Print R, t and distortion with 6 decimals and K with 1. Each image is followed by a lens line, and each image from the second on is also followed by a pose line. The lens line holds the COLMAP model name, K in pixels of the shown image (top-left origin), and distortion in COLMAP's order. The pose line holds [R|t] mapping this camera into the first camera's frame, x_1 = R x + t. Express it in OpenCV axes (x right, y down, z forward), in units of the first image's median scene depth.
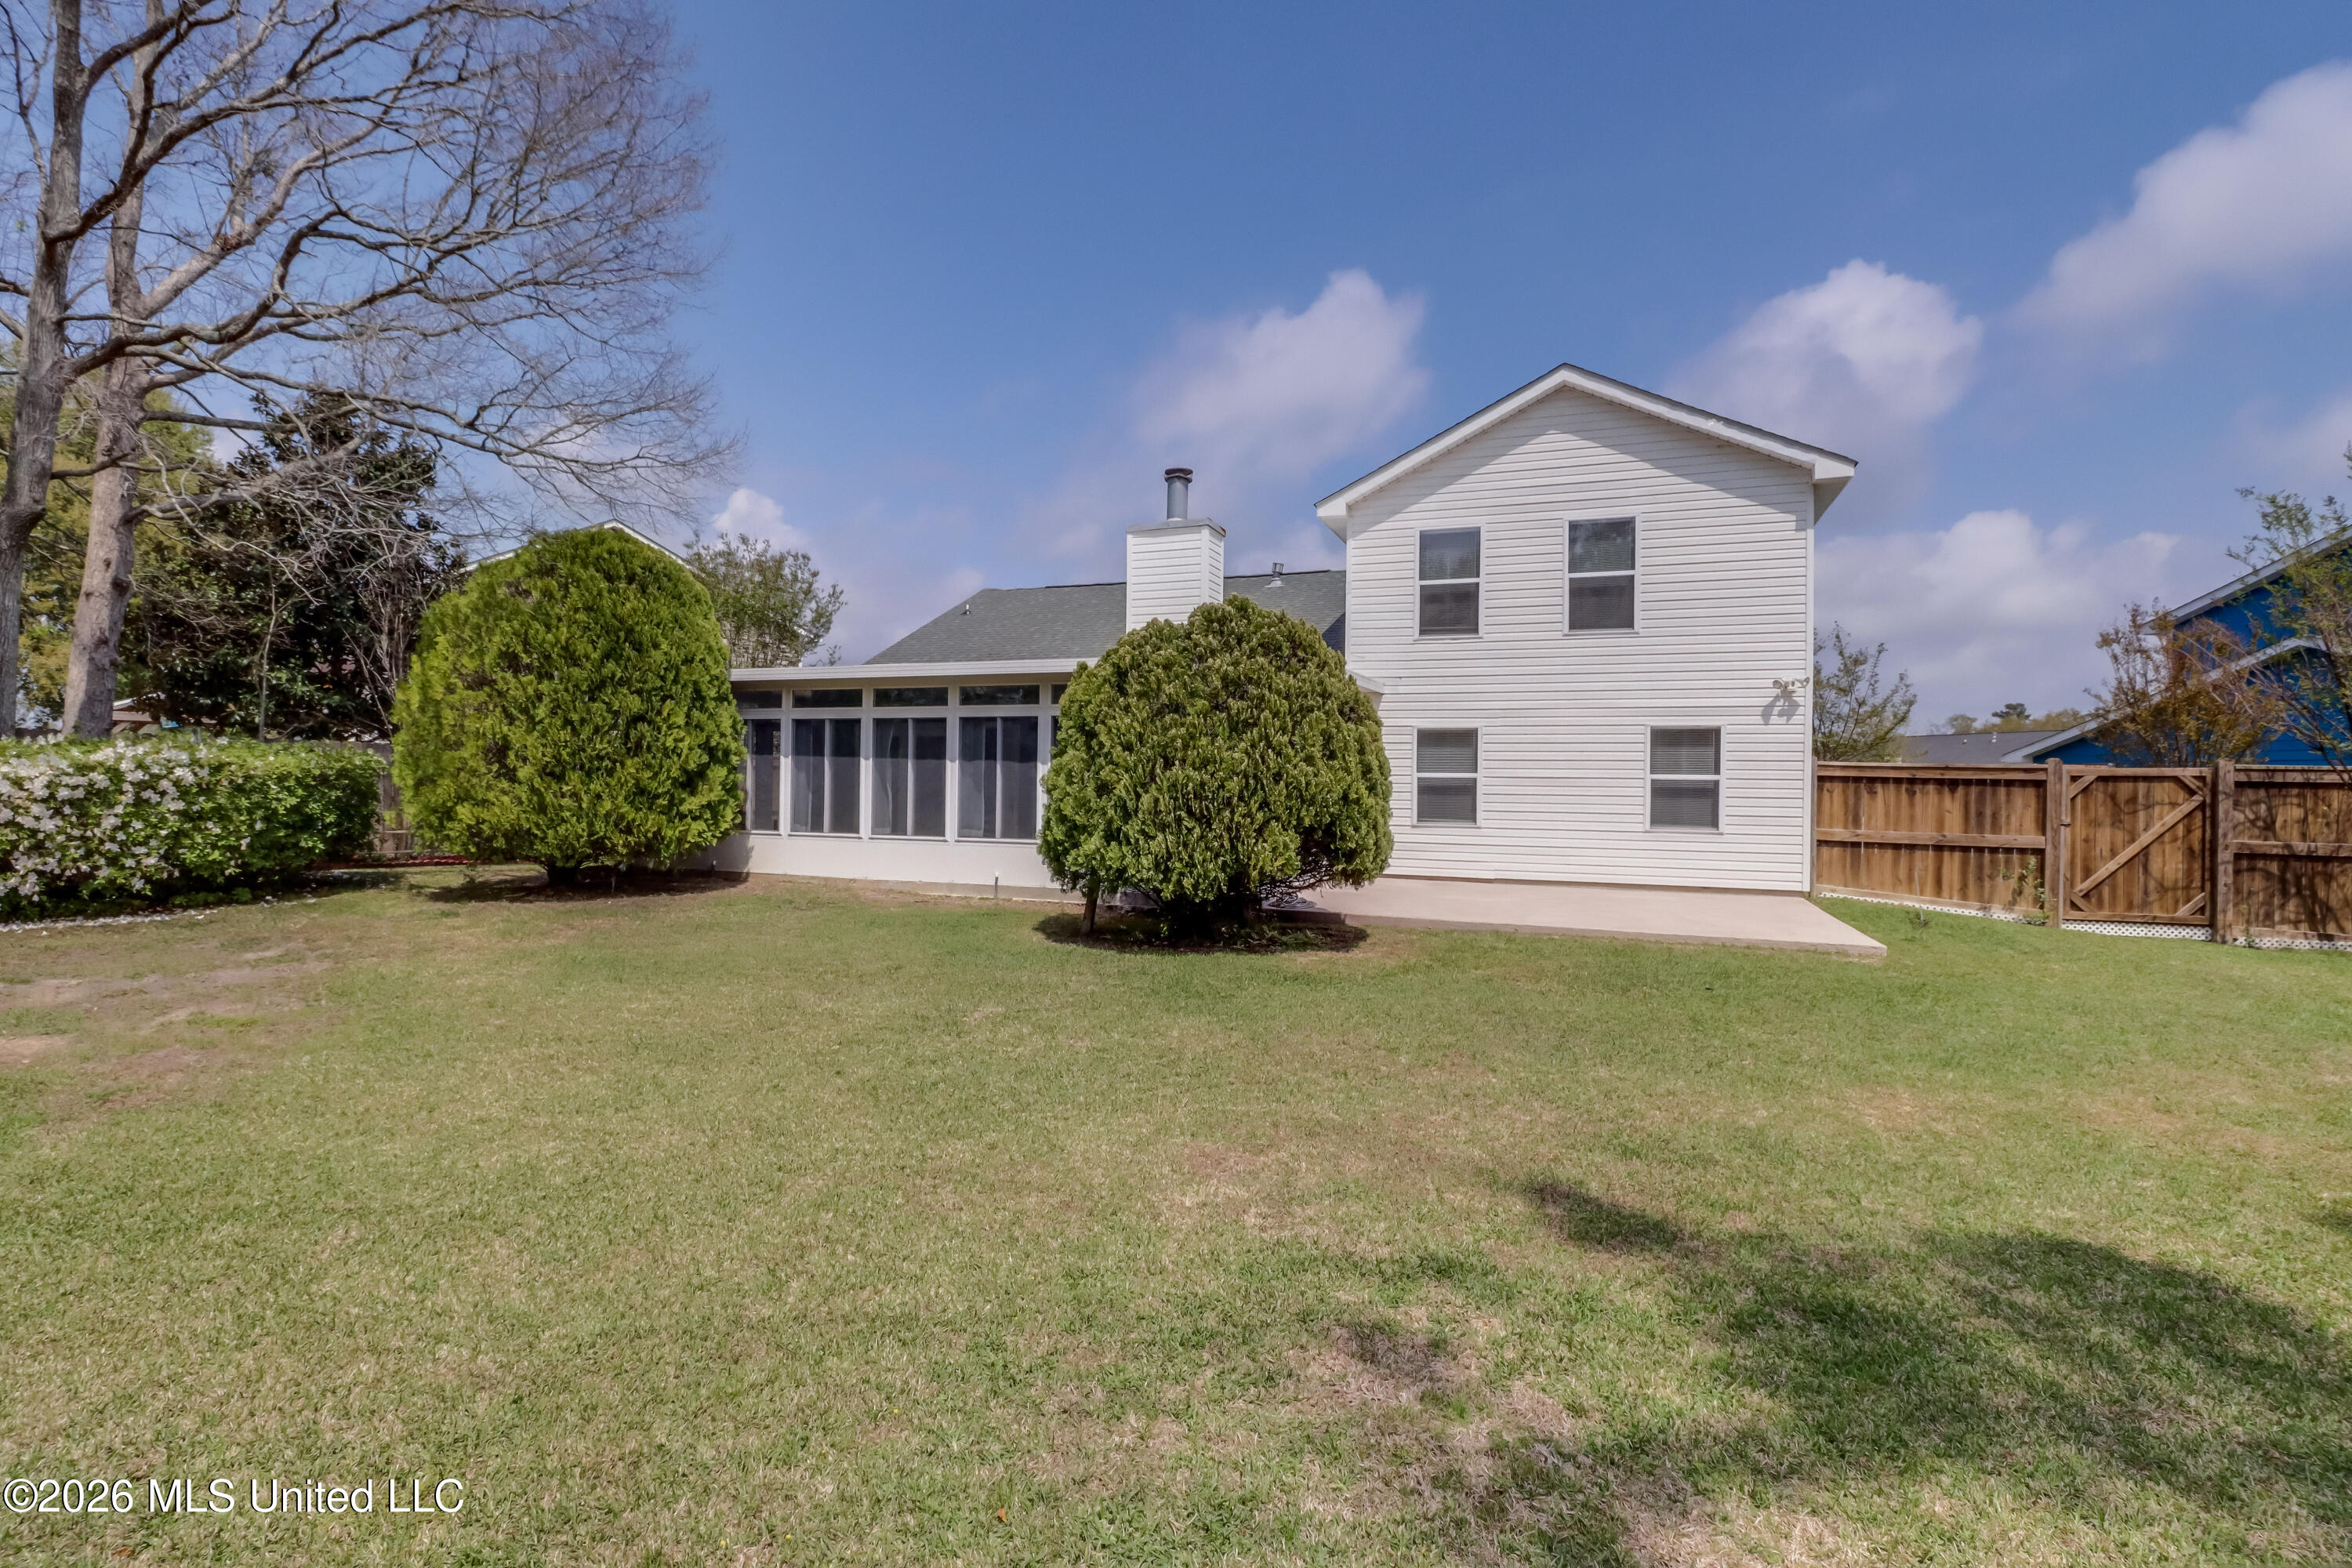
lens RADIAL K [[1130.5, 0, 1176.0], [0, 1130.5, 784.0], [0, 0, 1]] dist [-0.002478, -0.000848]
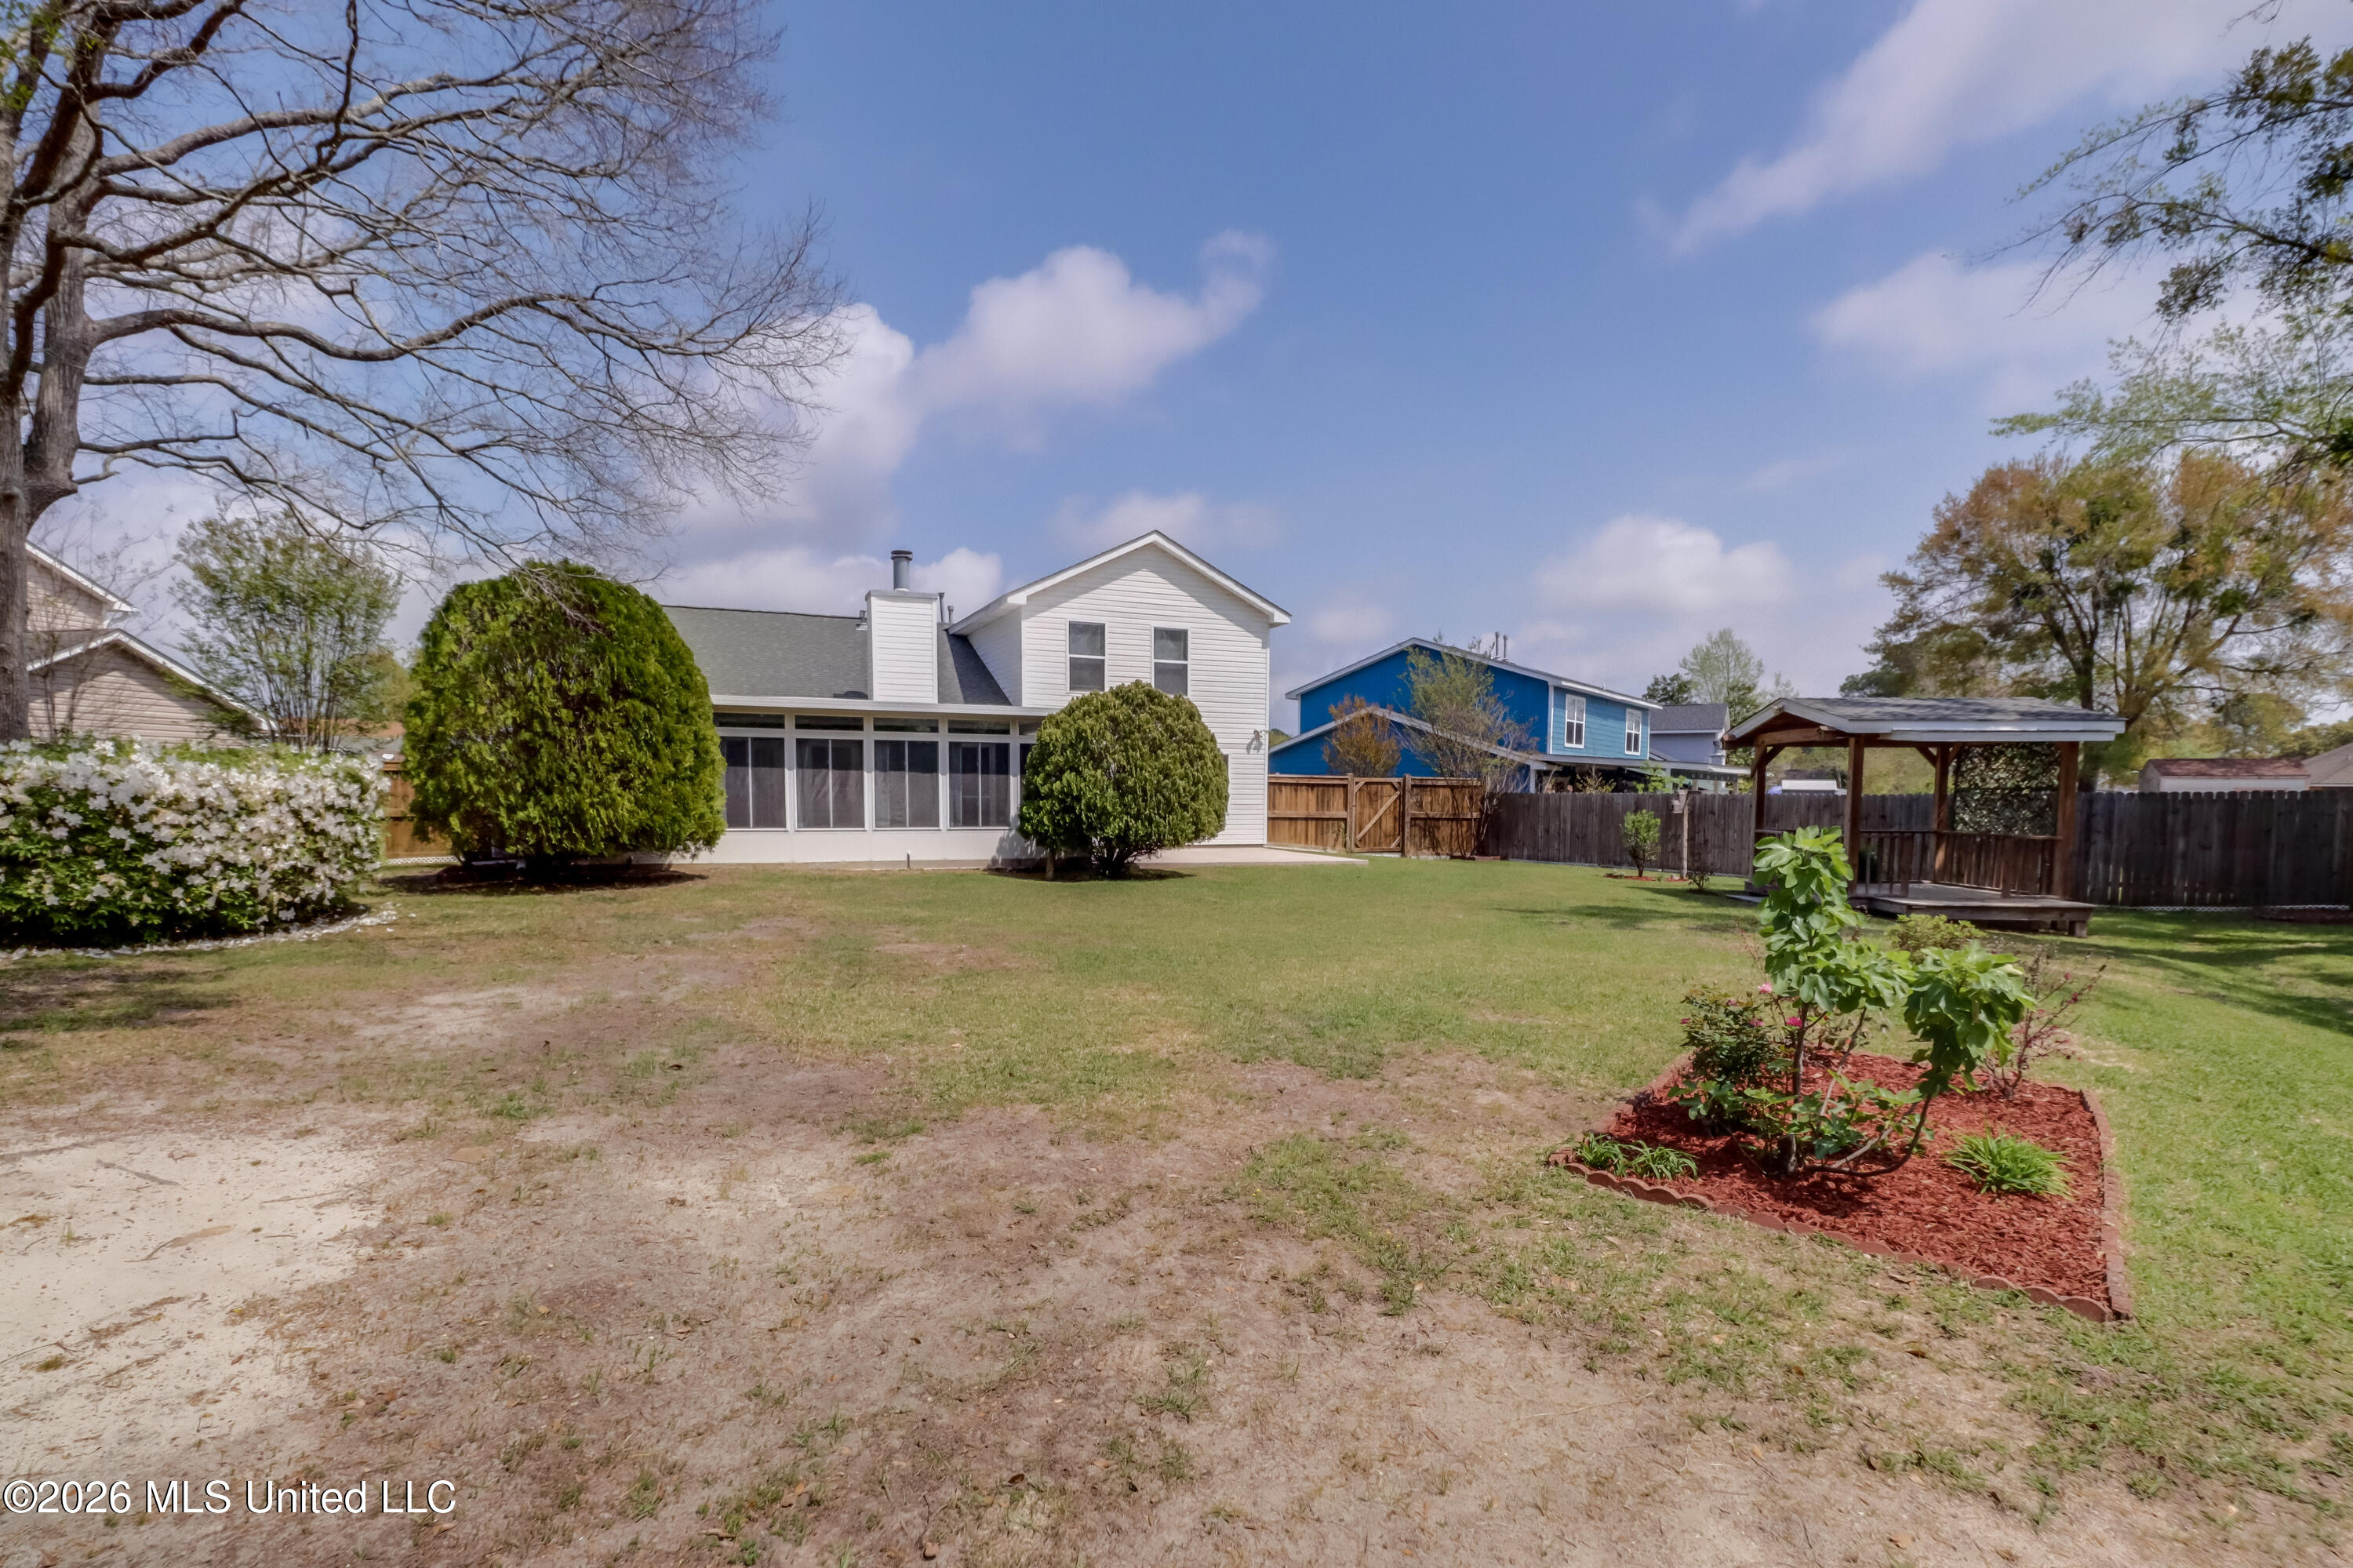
lens RADIAL K [[1164.8, 0, 1180.8], [0, 1164.8, 868.0], [0, 0, 1]] dist [-0.002536, -0.001322]
pose [[0.707745, -0.052682, 0.704501, -0.923664], [0.004318, 0.997520, 0.070256, -0.001729], [-0.706454, -0.046682, 0.706217, -0.266126]]
